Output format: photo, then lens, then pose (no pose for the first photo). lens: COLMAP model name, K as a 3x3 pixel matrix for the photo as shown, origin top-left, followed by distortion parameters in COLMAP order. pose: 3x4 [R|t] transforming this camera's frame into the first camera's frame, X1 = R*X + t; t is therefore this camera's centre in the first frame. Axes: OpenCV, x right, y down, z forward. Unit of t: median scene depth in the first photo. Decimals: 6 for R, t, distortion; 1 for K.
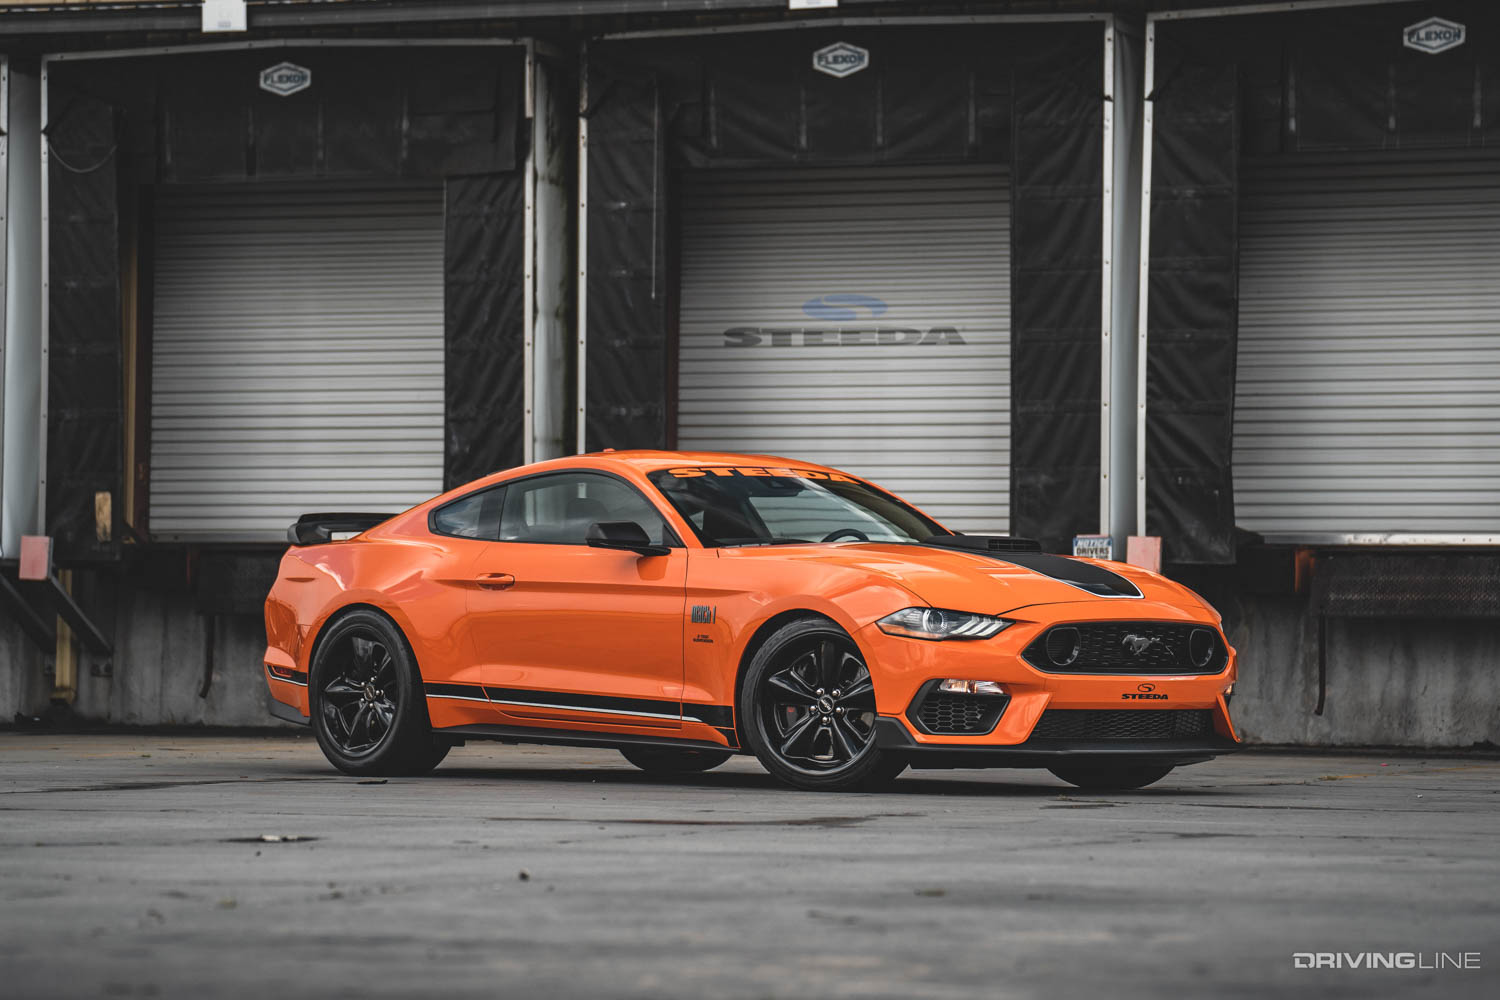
lens RADIAL K [[4930.5, 0, 750.0], [0, 4930.5, 500.0], [0, 0, 1]] dist [0.402630, -1.805102]
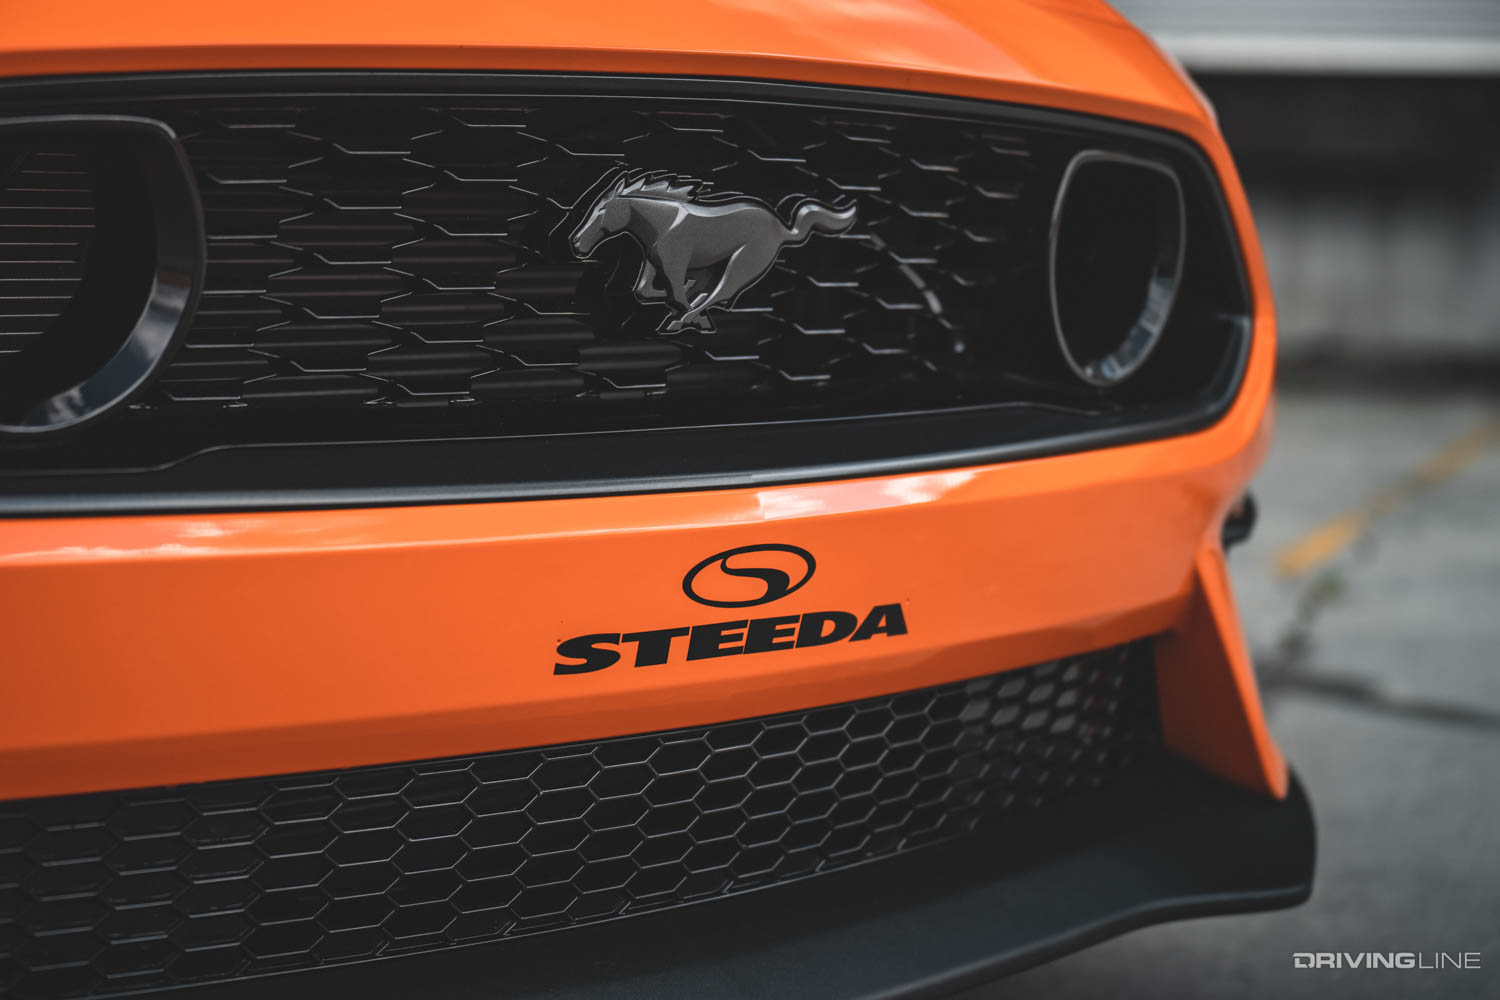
lens RADIAL K [[3129.1, 0, 750.0], [0, 3129.1, 500.0], [0, 0, 1]] dist [-0.043881, -0.021852]
pose [[0.999002, 0.004093, 0.044476, 0.045321], [-0.009749, 0.991764, 0.127710, 0.014854], [-0.043587, -0.128017, 0.990814, 0.543655]]
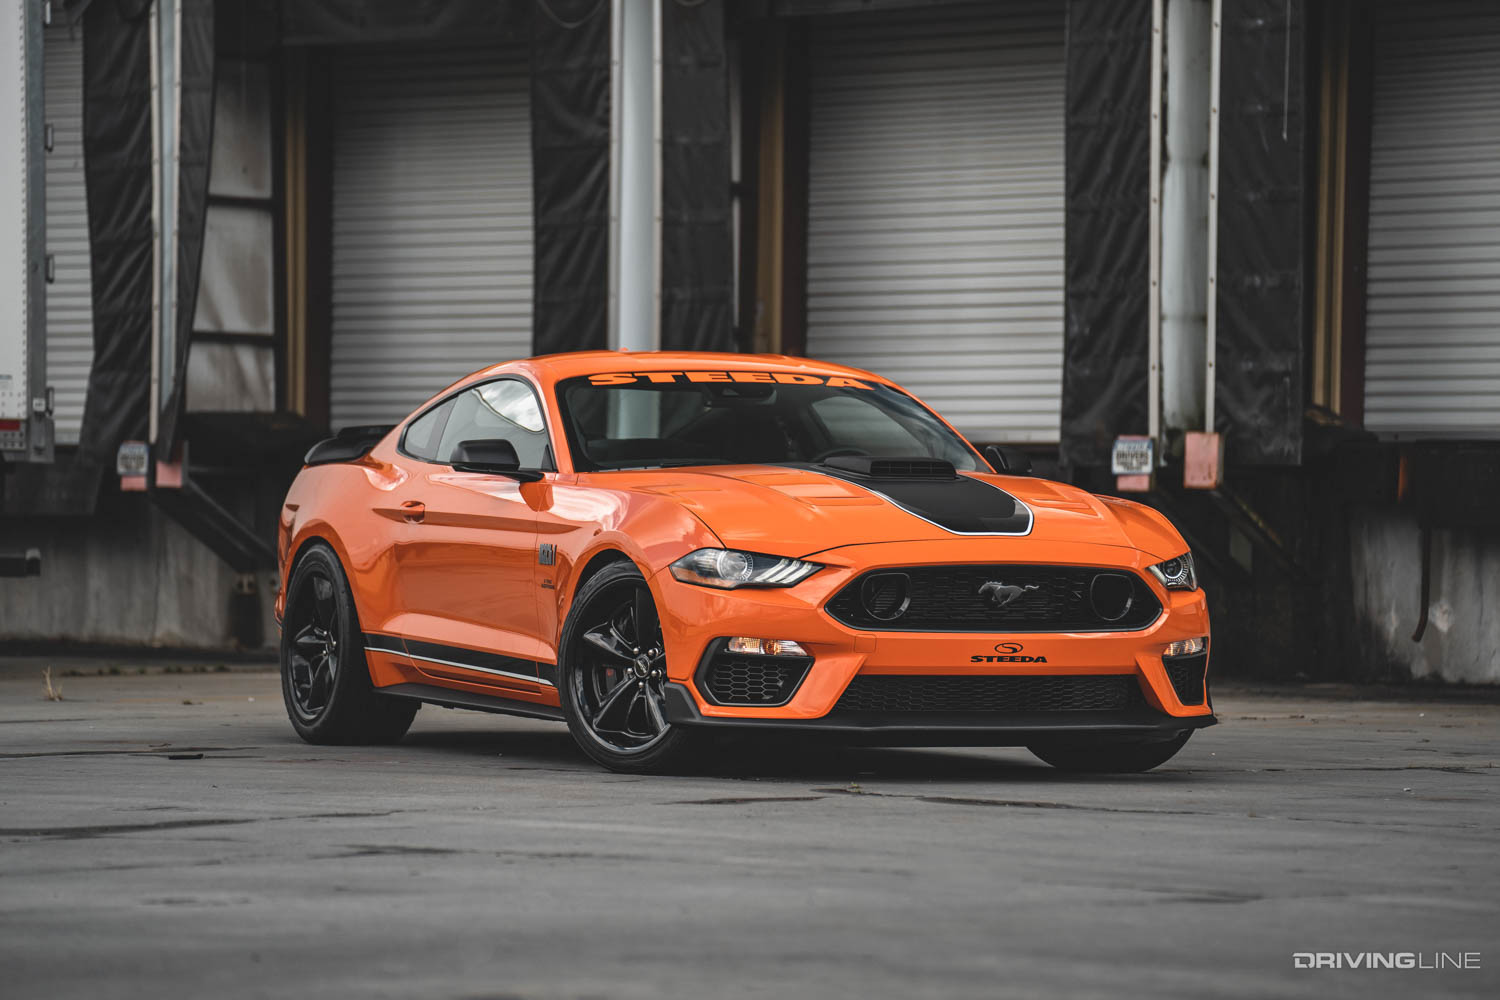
lens RADIAL K [[5874.4, 0, 750.0], [0, 5874.4, 500.0], [0, 0, 1]] dist [1.160530, 3.650866]
pose [[0.949082, -0.001925, -0.315024, 0.201981], [0.009349, 0.999713, 0.022057, -0.004355], [0.314891, -0.023879, 0.948827, 0.050385]]
